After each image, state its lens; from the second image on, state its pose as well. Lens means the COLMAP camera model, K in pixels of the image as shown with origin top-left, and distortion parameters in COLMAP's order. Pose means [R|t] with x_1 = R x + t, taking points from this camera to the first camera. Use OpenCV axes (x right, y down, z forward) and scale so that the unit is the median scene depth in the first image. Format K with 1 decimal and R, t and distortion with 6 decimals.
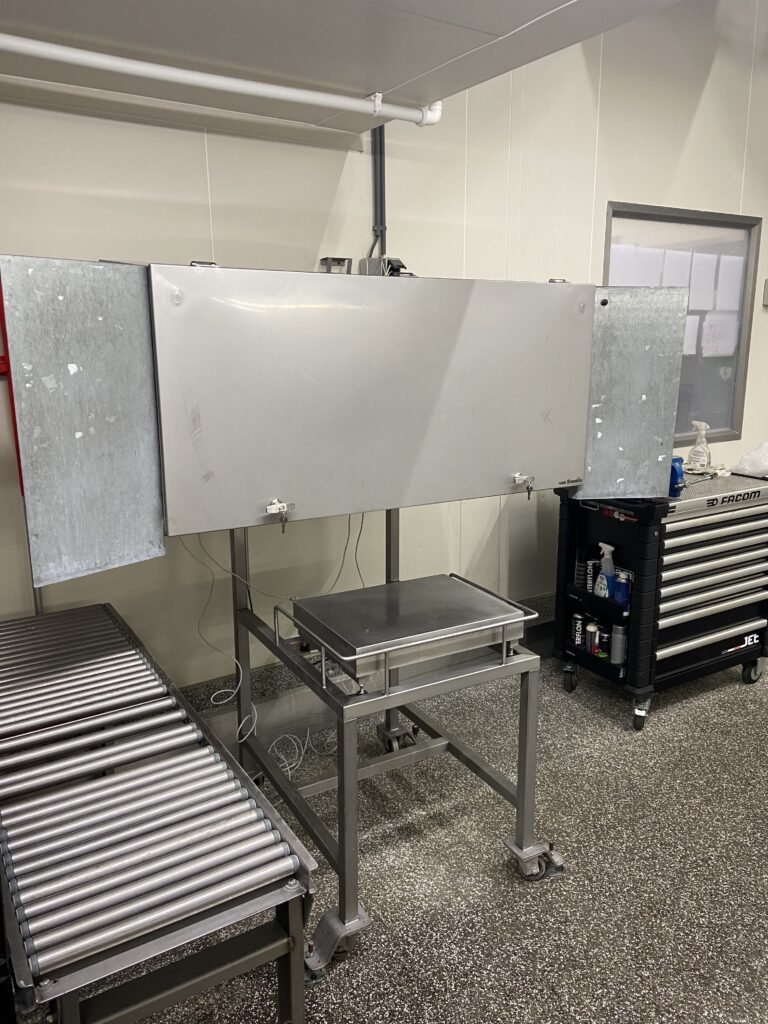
lens RADIAL K [[779.7, 0, 394.4], [0, 779.7, 502.6], [0, 0, 1]] dist [0.096732, -0.135720]
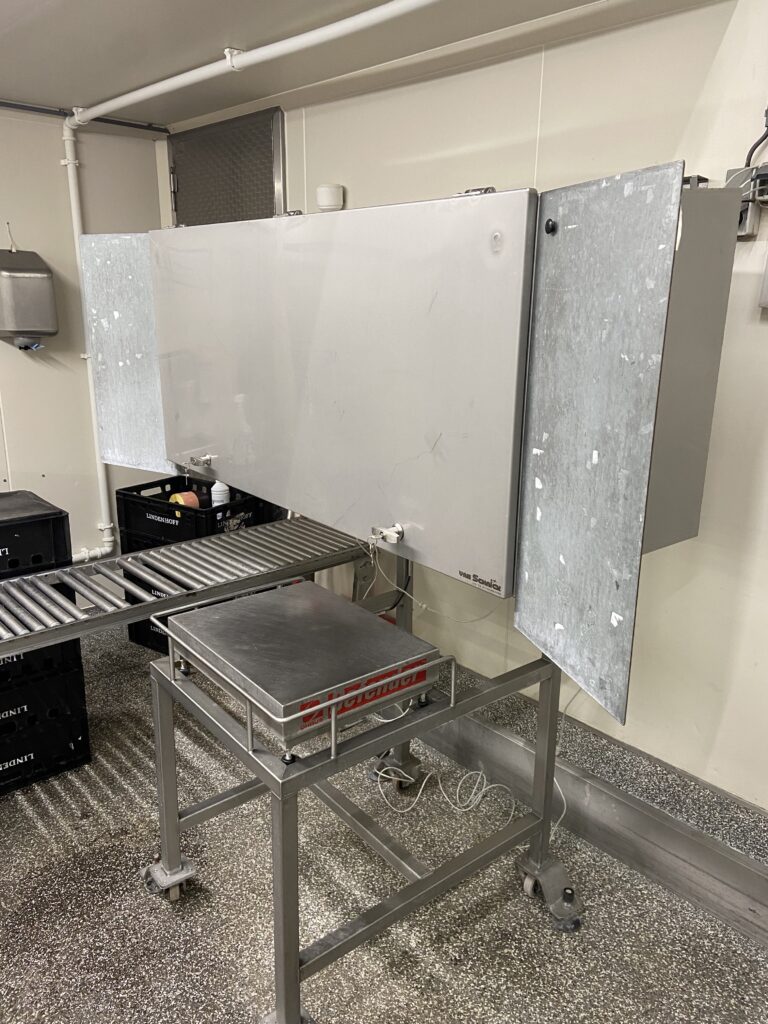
lens RADIAL K [[779.7, 0, 394.4], [0, 779.7, 502.6], [0, 0, 1]] dist [0.096732, -0.135720]
pose [[0.149030, 0.256820, -0.954900, 0.727210], [-0.223772, 0.949391, 0.220414, -0.185185], [0.963180, 0.180831, 0.198957, 0.857486]]
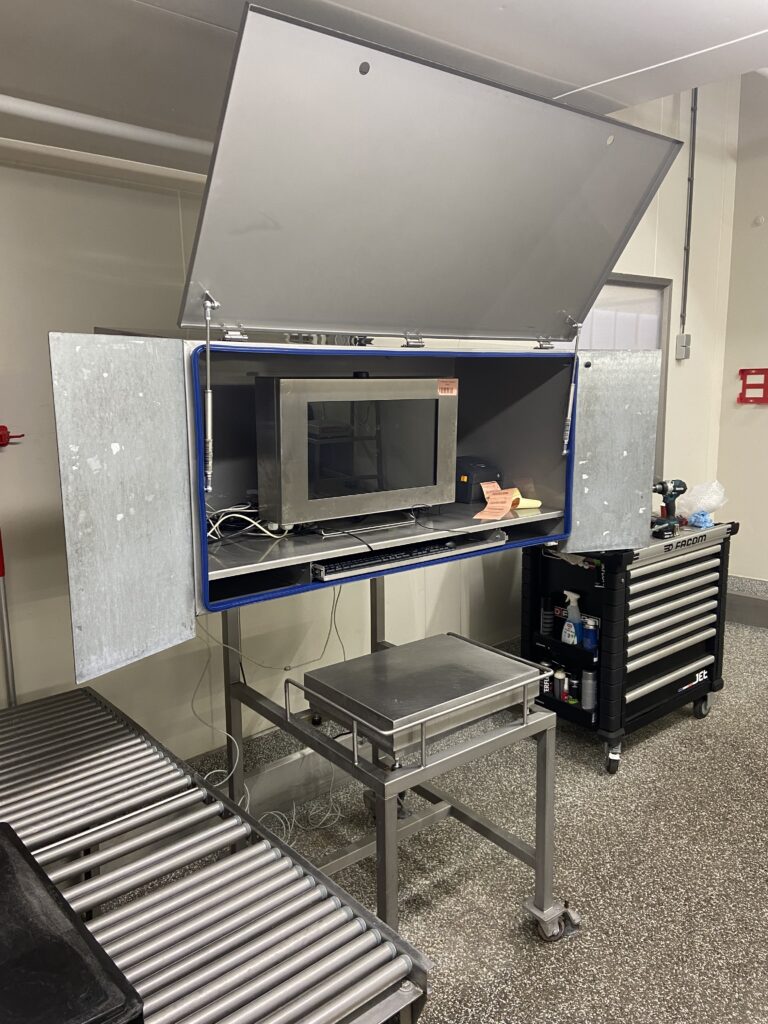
lens RADIAL K [[780.9, 0, 391.1], [0, 780.9, 502.6], [0, 0, 1]] dist [0.086125, -0.120832]
pose [[0.989002, -0.033869, 0.143975, -0.149503], [0.041759, 0.997766, -0.052137, -0.027954], [-0.141887, 0.057576, 0.988207, 0.015437]]
